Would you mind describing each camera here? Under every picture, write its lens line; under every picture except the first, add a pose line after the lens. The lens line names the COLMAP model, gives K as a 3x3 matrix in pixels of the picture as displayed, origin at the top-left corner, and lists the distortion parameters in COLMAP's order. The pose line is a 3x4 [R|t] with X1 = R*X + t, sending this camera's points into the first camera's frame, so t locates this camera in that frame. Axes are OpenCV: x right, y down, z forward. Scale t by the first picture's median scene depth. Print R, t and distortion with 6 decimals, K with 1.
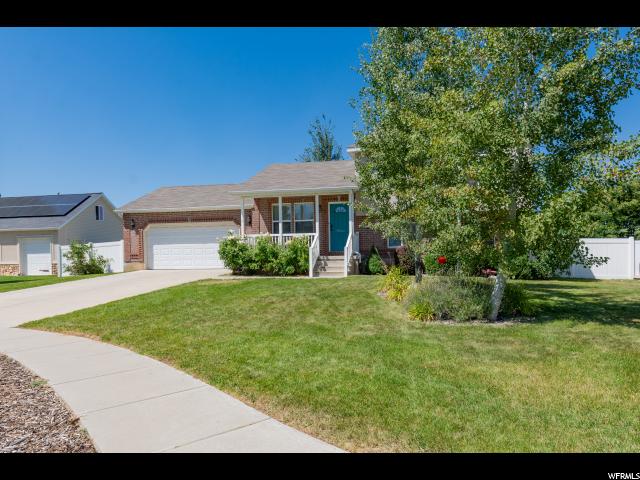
lens RADIAL K [[524.0, 0, 320.0], [0, 524.0, 240.0], [0, 0, 1]] dist [0.062531, -0.000102]
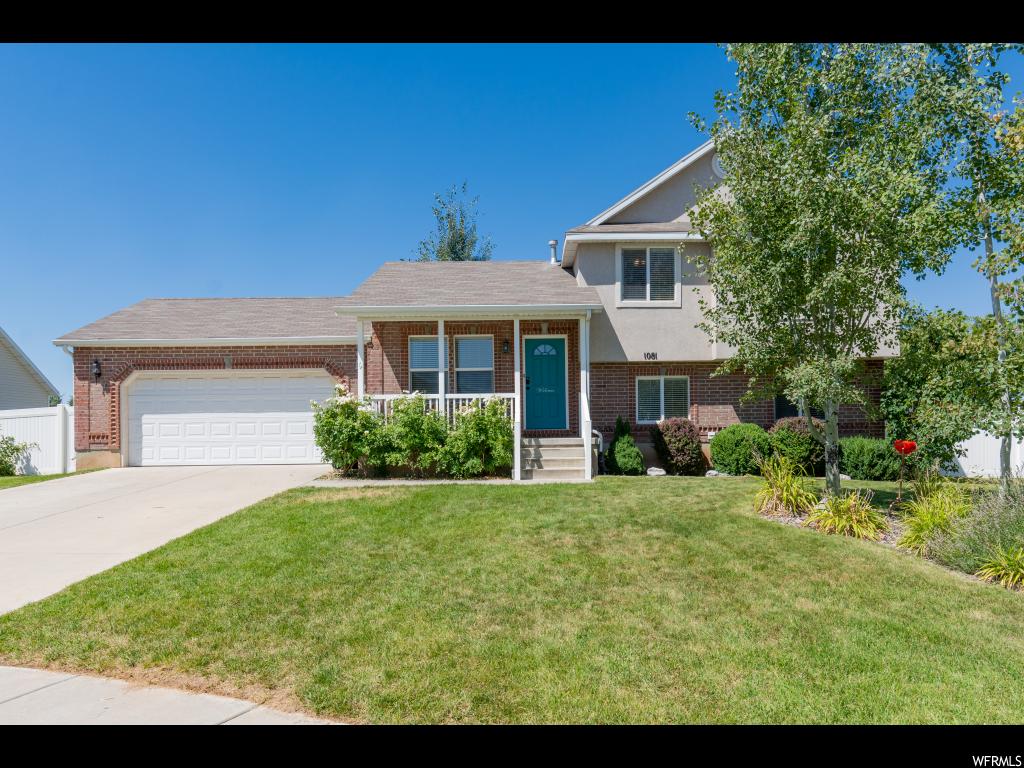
lens RADIAL K [[838.4, 0, 512.0], [0, 838.4, 384.0], [0, 0, 1]] dist [0.062531, -0.000102]
pose [[0.971038, 0.015086, 0.238448, -0.201970], [-0.008173, 0.999518, -0.029955, 0.002103], [-0.238785, 0.027138, 0.970693, 0.199008]]
